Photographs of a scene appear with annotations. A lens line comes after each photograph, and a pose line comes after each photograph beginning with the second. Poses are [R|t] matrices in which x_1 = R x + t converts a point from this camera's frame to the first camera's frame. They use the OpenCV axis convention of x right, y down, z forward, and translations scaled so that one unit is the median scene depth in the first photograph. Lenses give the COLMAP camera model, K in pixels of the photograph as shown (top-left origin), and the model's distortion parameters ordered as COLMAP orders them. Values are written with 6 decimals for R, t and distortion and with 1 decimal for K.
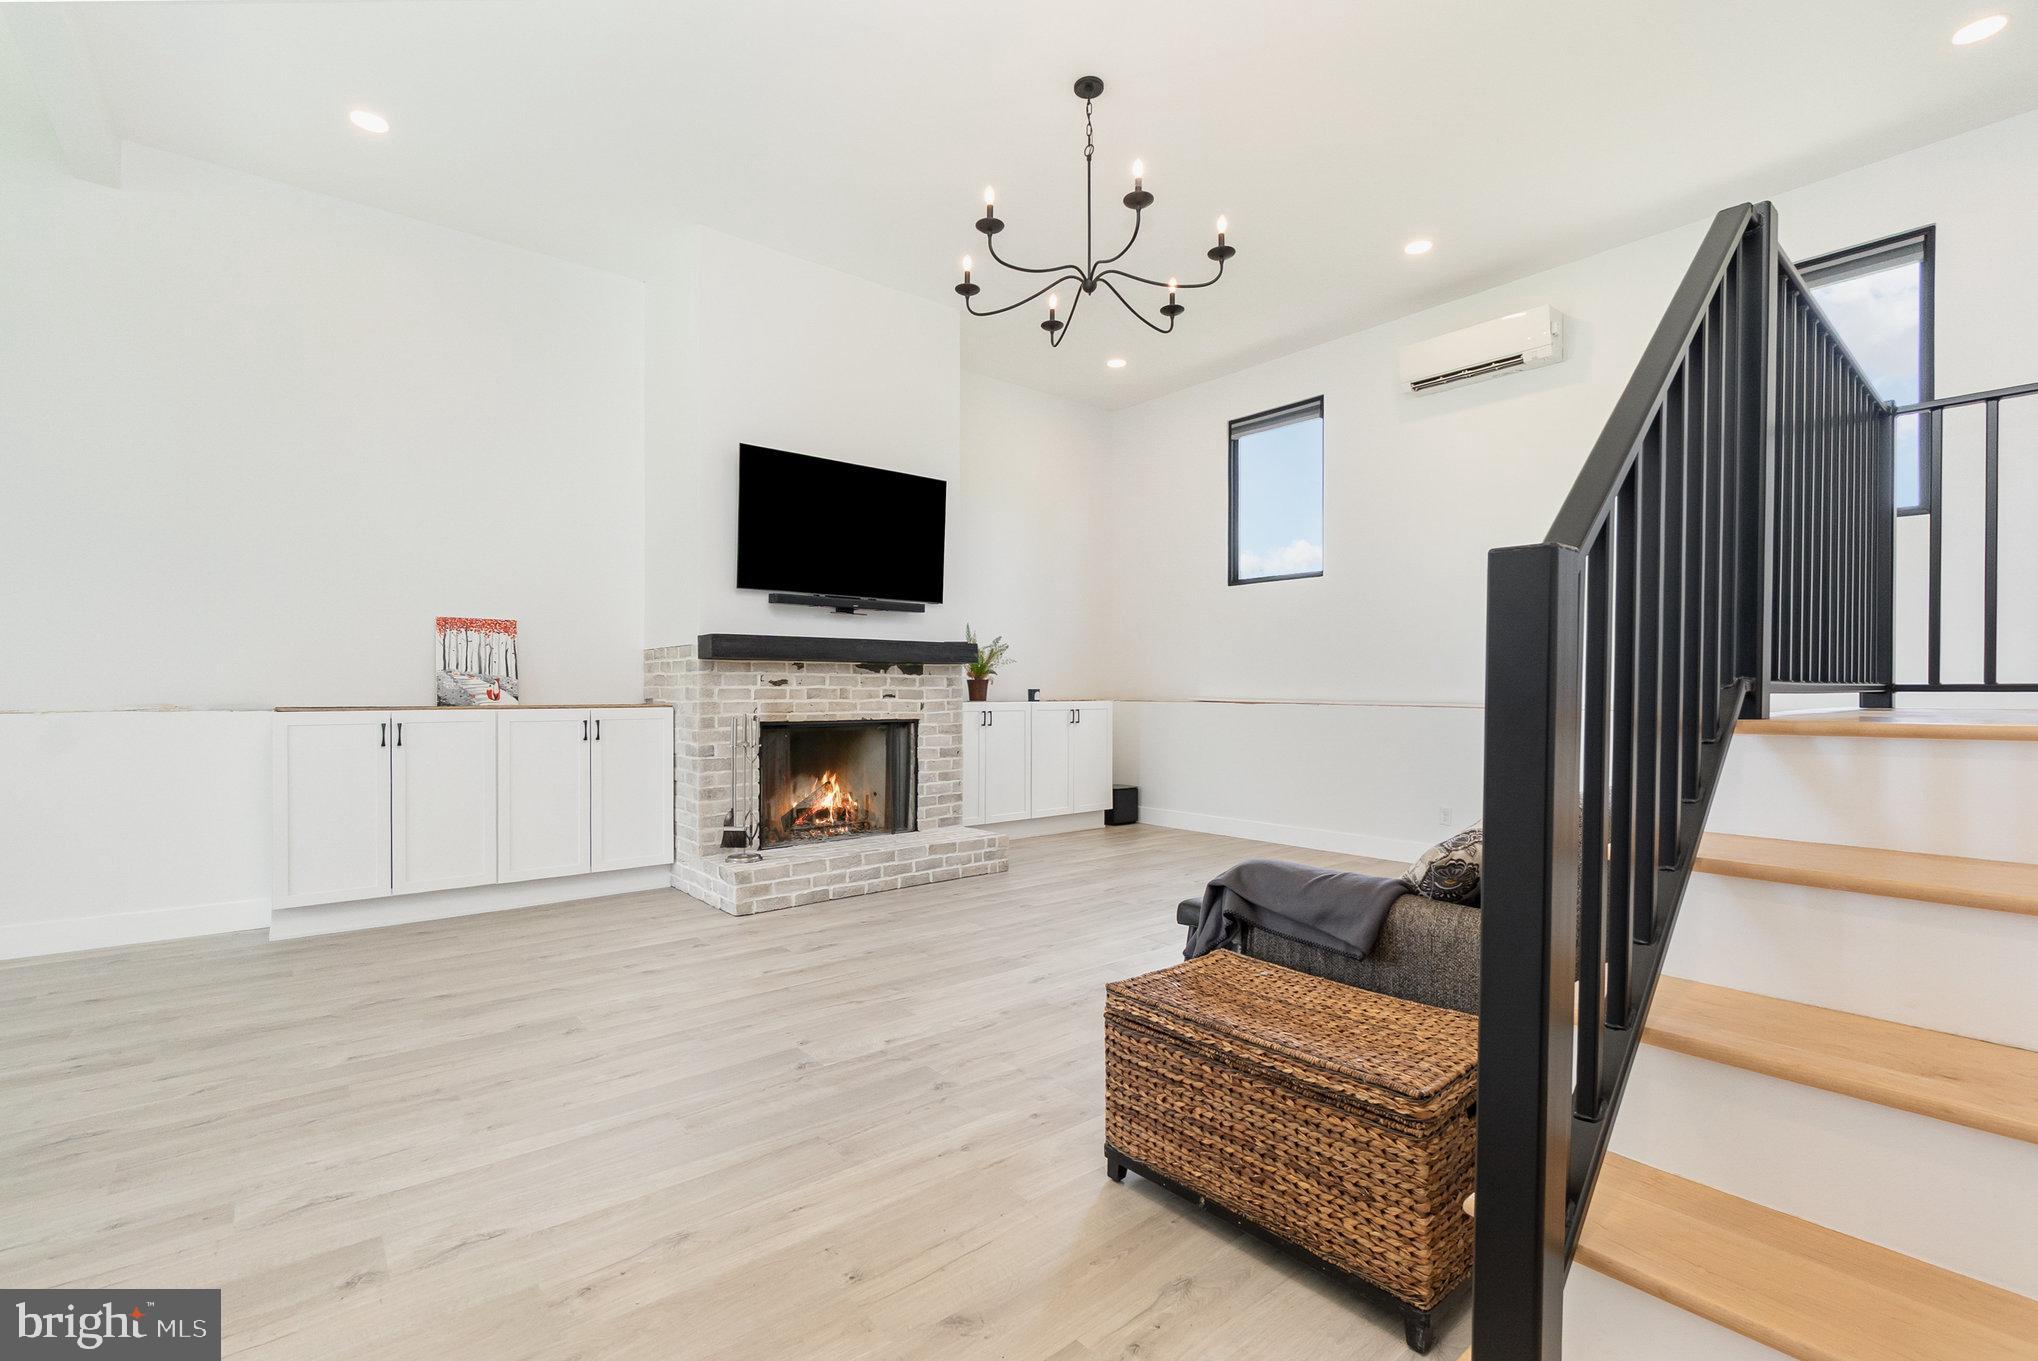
lens RADIAL K [[876.9, 0, 1004.6], [0, 876.9, 683.6], [0, 0, 1]] dist [-0.004053, -0.000013]
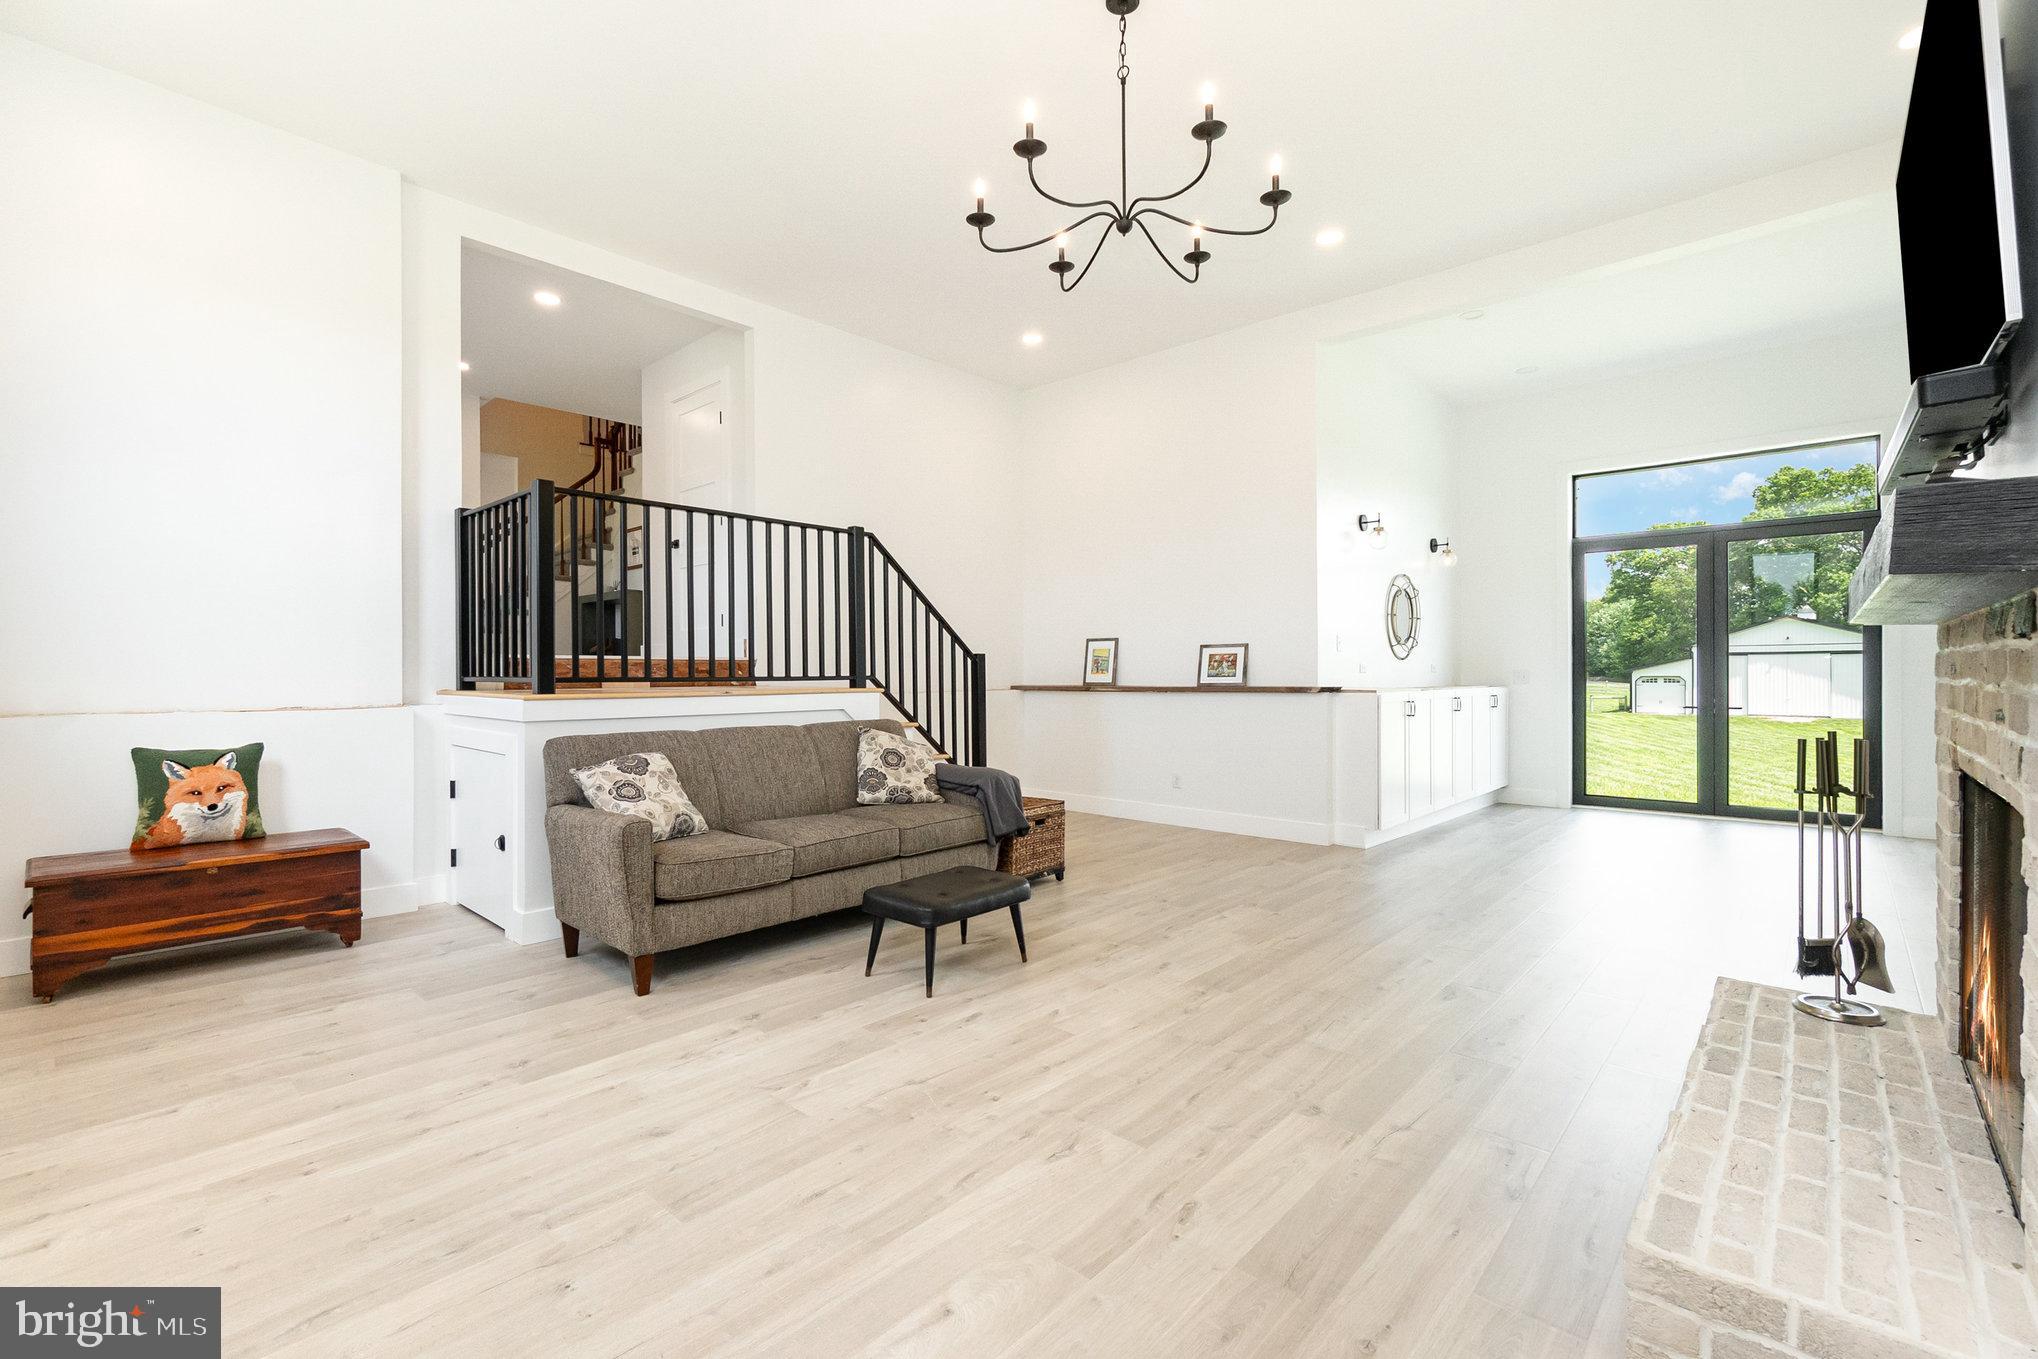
lens RADIAL K [[876.9, 0, 1004.6], [0, 876.9, 682.6], [0, 0, 1]] dist [-0.004053, -0.000013]
pose [[-0.990397, -0.001799, -0.138244, 0.434025], [-0.002397, 0.999988, 0.004158, 0.006514], [0.138235, 0.004449, -0.990389, 2.369956]]
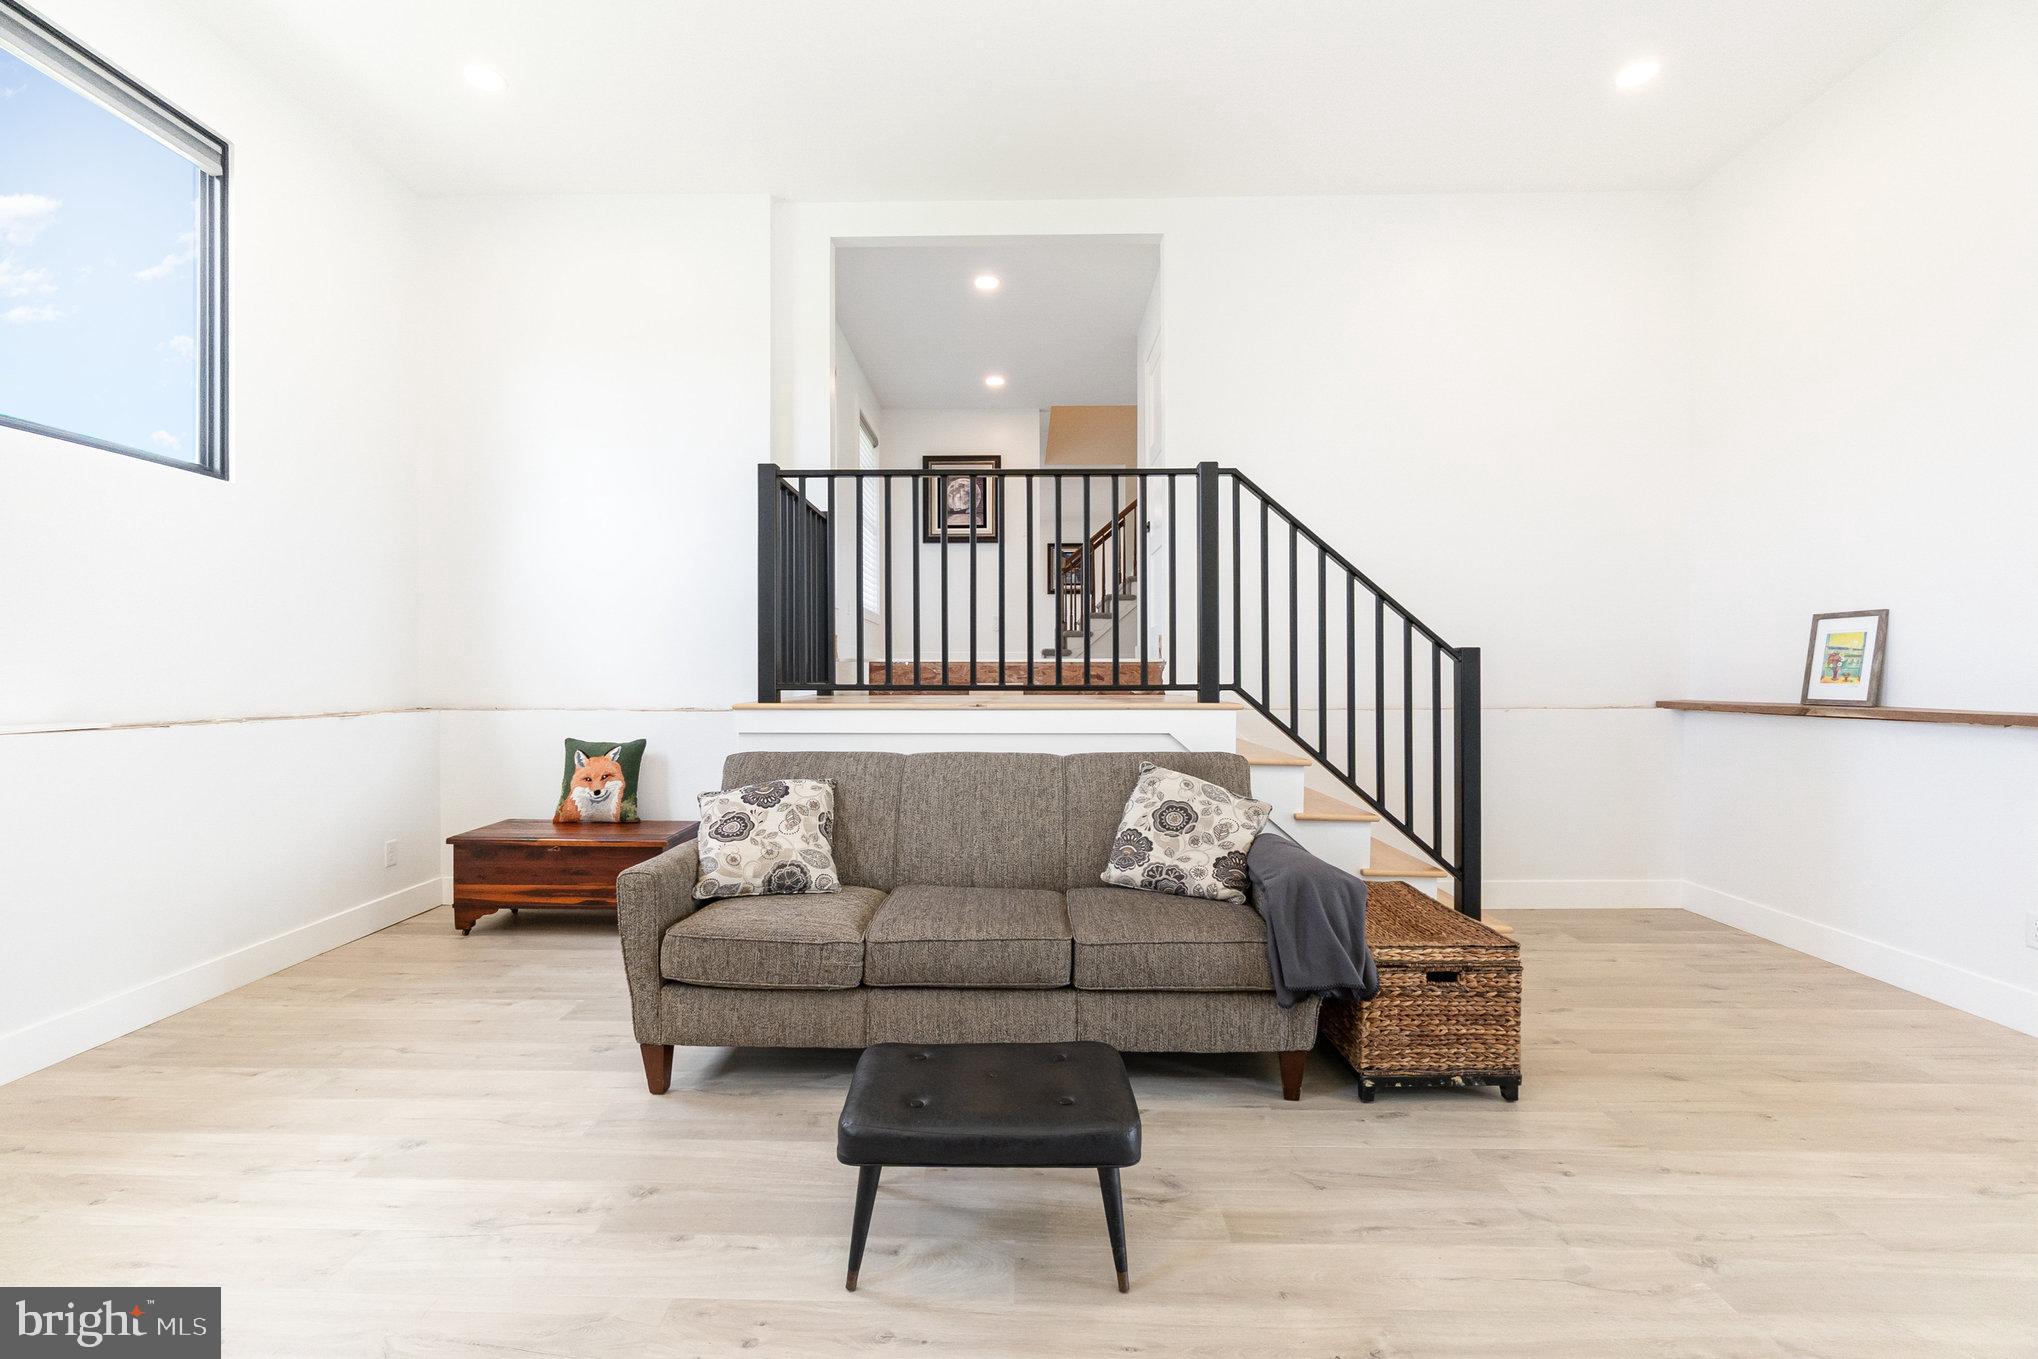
lens RADIAL K [[876.9, 0, 1004.6], [0, 876.9, 682.6], [0, 0, 1]] dist [-0.004053, -0.000013]
pose [[-0.762613, -0.011887, 0.646746, -0.079857], [-0.008559, 0.999929, 0.008286, -0.009178], [-0.646798, 0.000783, -0.762661, 1.655423]]
